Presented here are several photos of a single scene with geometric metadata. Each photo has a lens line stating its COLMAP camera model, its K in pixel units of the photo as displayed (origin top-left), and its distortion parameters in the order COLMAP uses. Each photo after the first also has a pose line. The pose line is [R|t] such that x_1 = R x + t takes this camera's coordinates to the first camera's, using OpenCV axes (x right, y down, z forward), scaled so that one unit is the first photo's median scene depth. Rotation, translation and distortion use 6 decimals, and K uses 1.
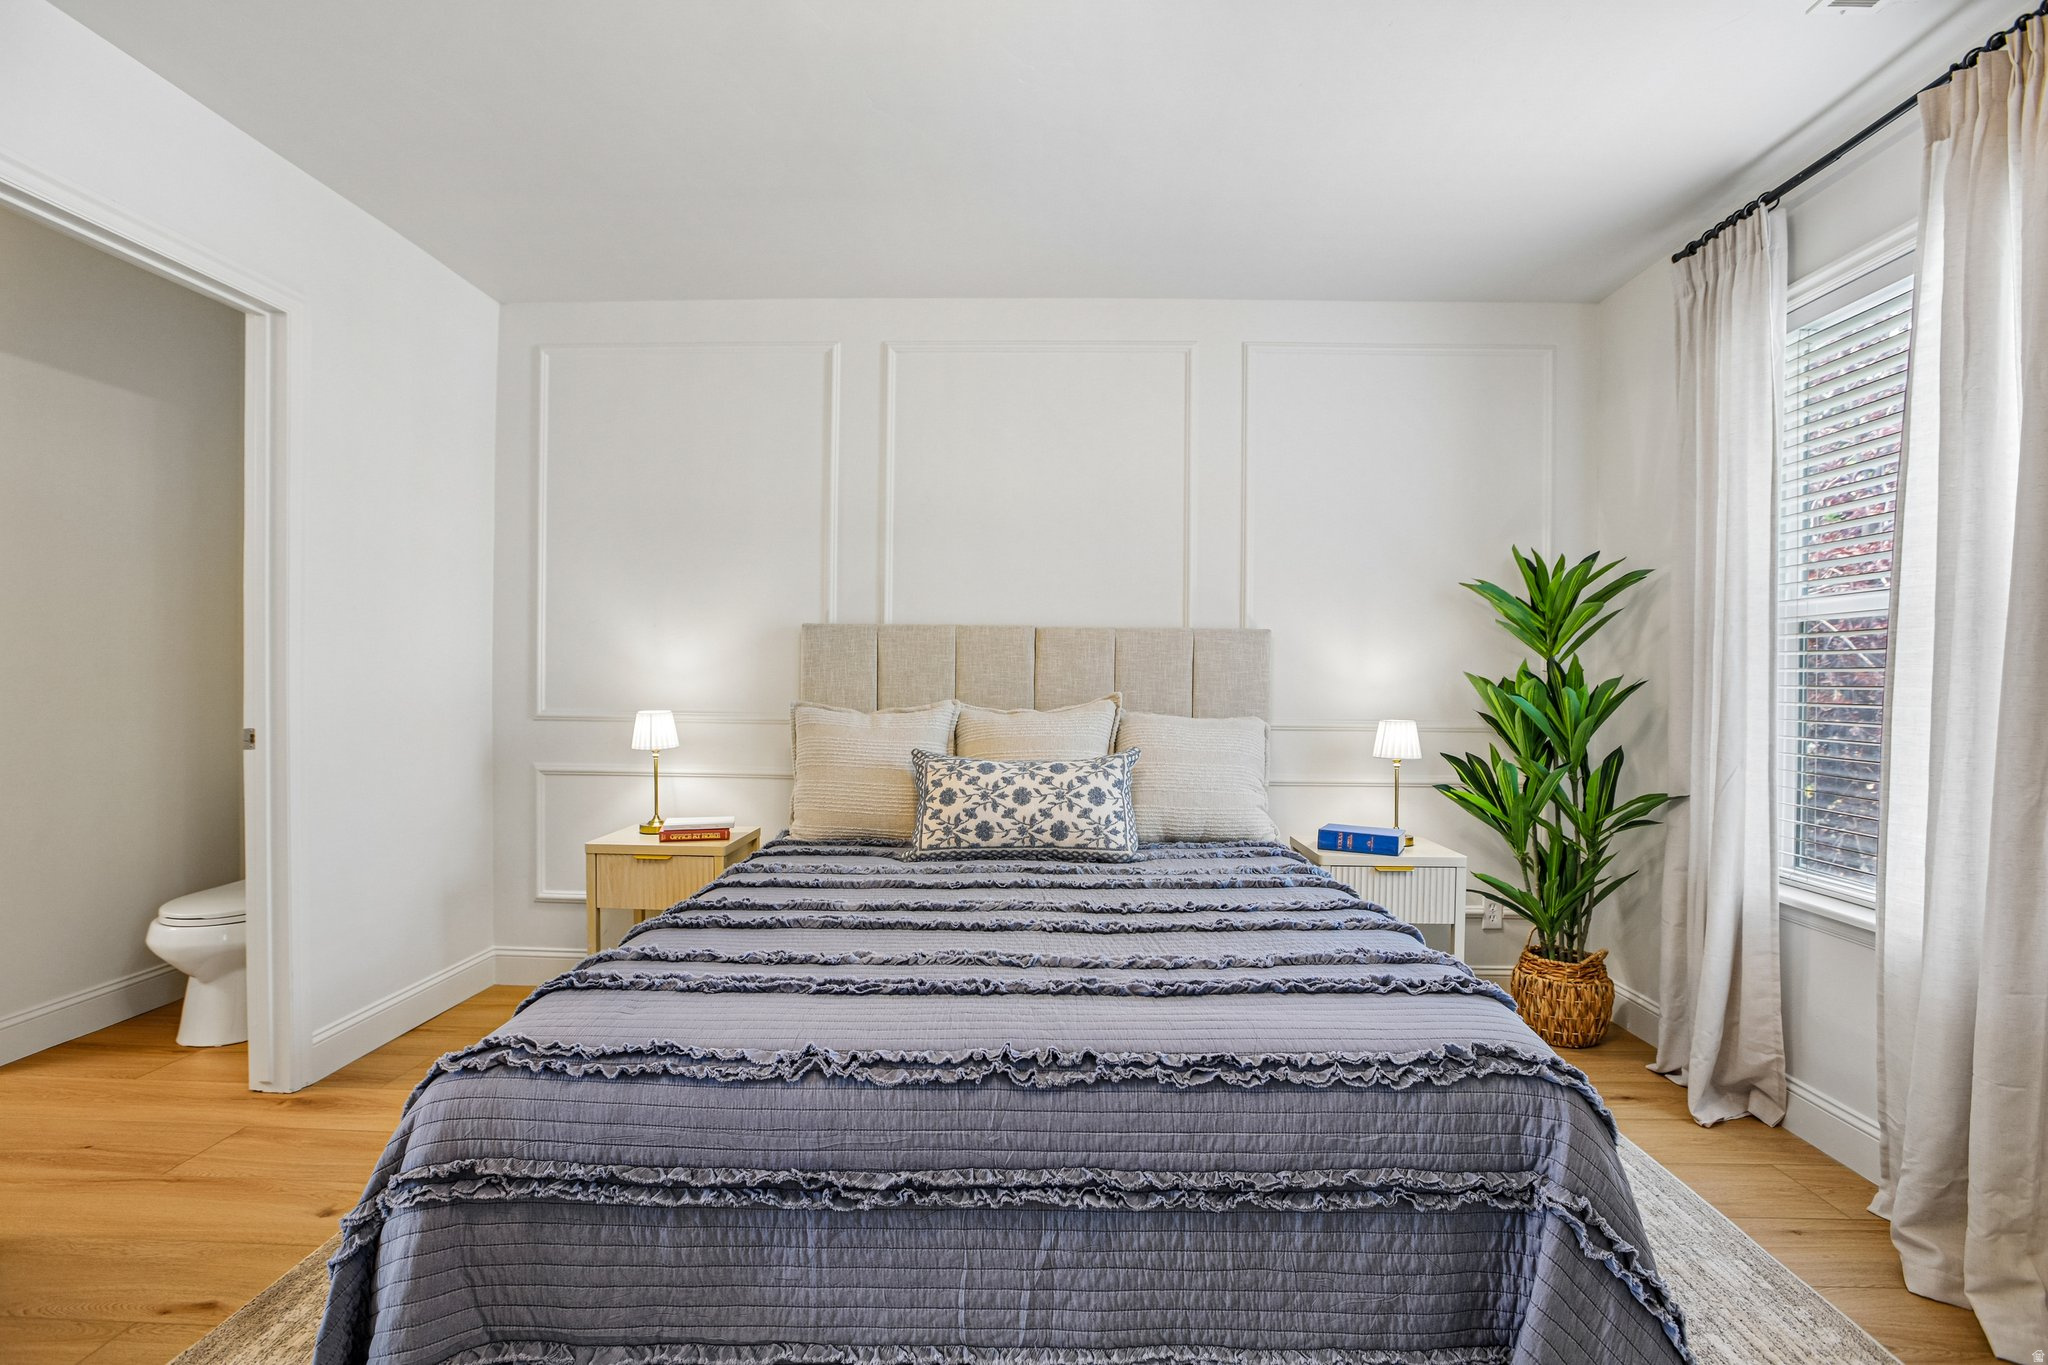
lens RADIAL K [[970.0, 0, 1023.6], [0, 970.0, 672.1], [0, 0, 1]] dist [-0.060299, 0.026803]
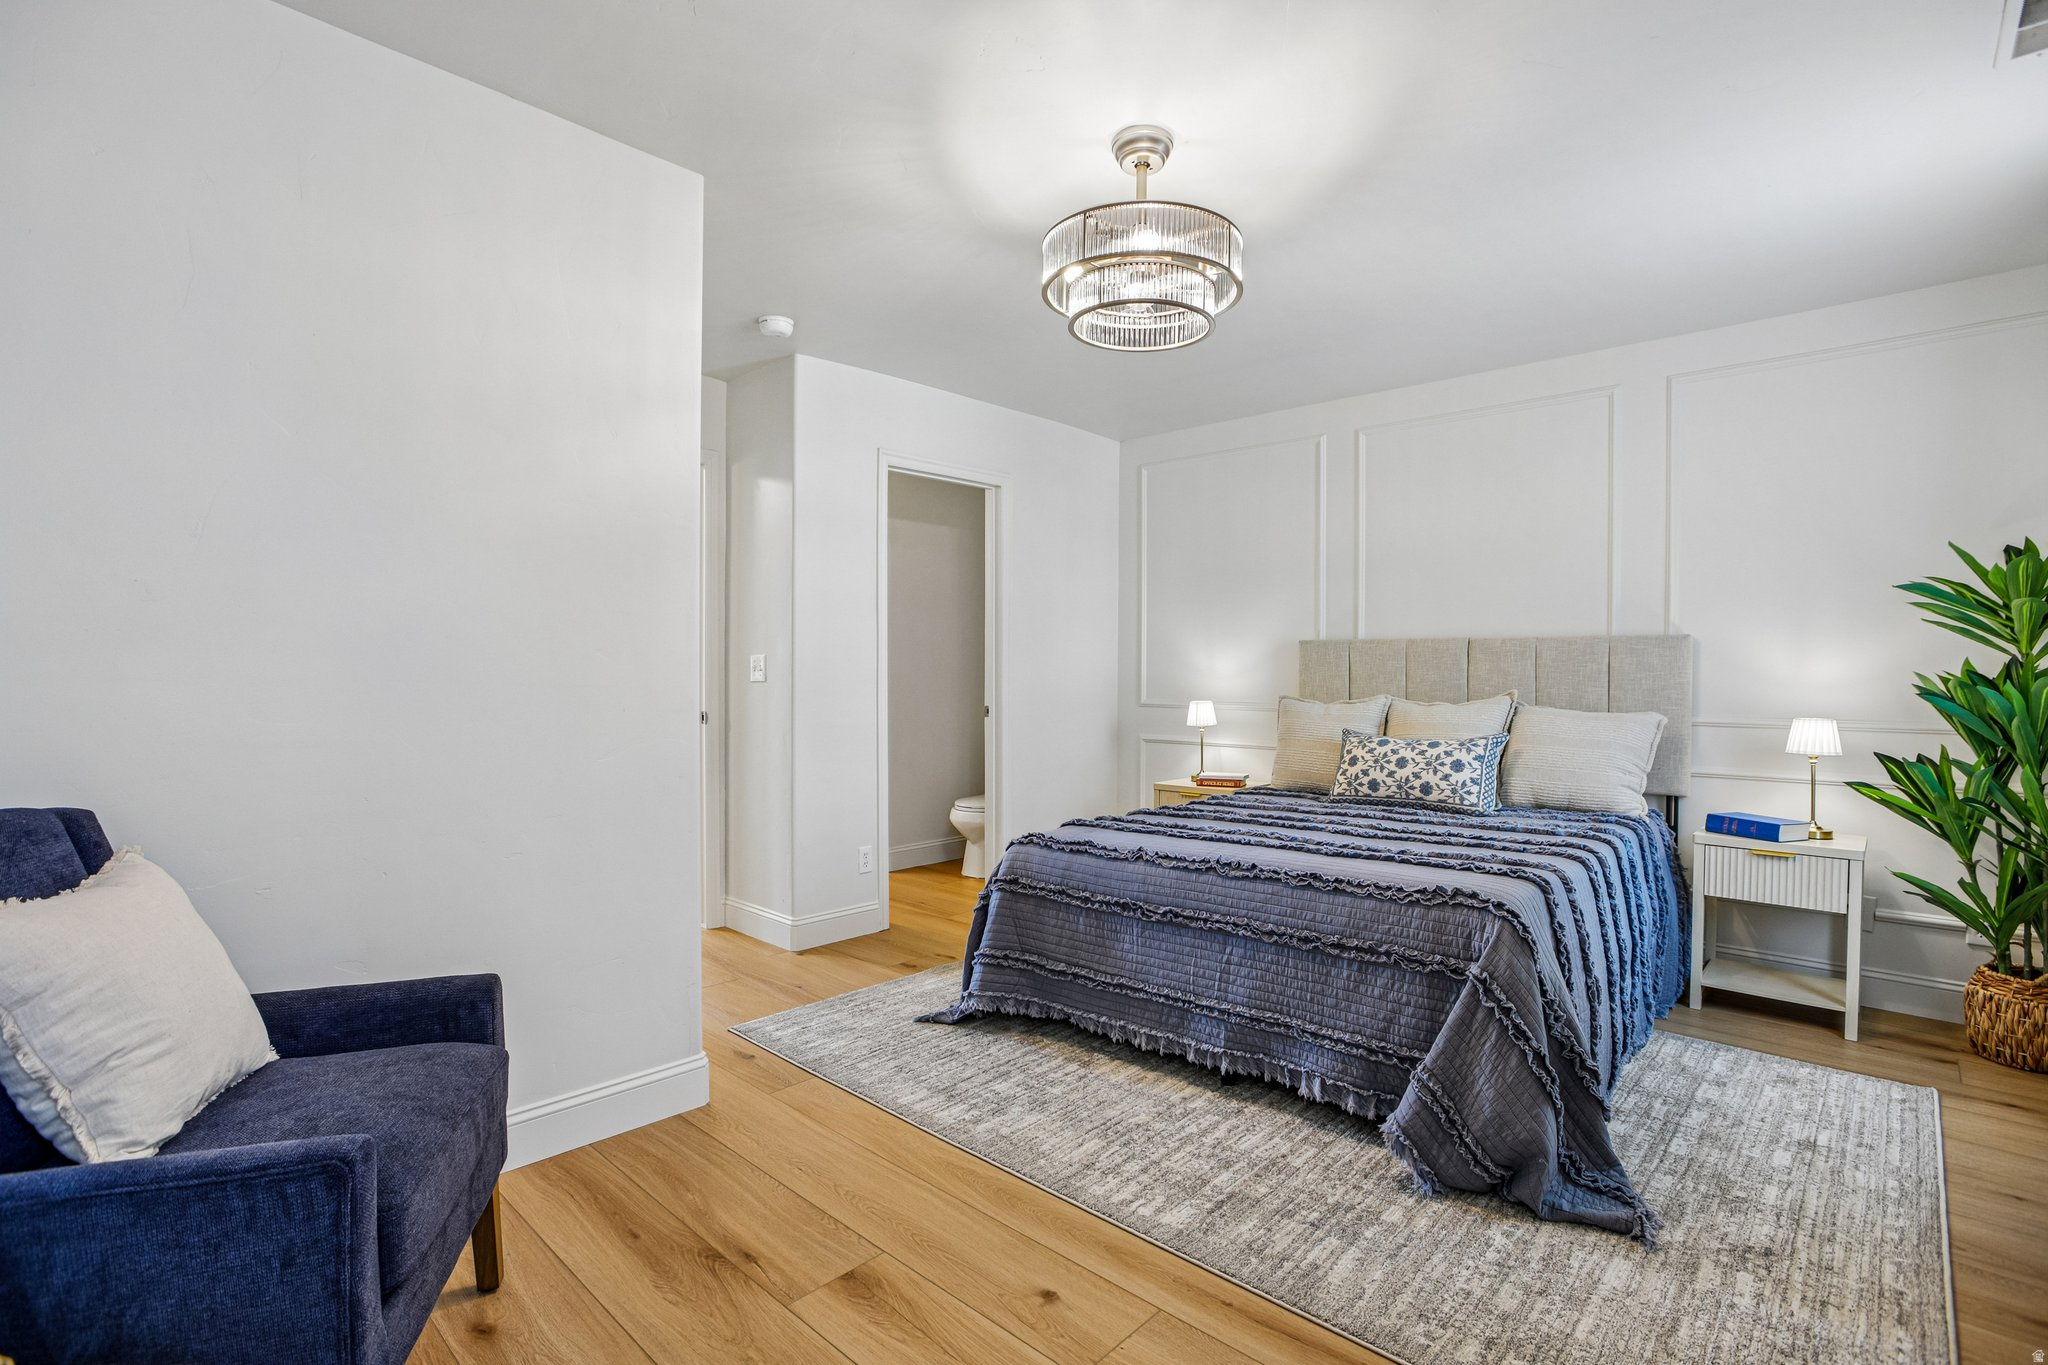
lens RADIAL K [[970.0, 0, 1023.6], [0, 970.0, 672.1], [0, 0, 1]] dist [-0.060299, 0.026803]
pose [[0.750675, -0.005783, -0.660647, 0.510706], [0.003357, 0.999982, -0.004939, 0.002035], [0.660664, 0.001490, 0.750681, -0.408318]]
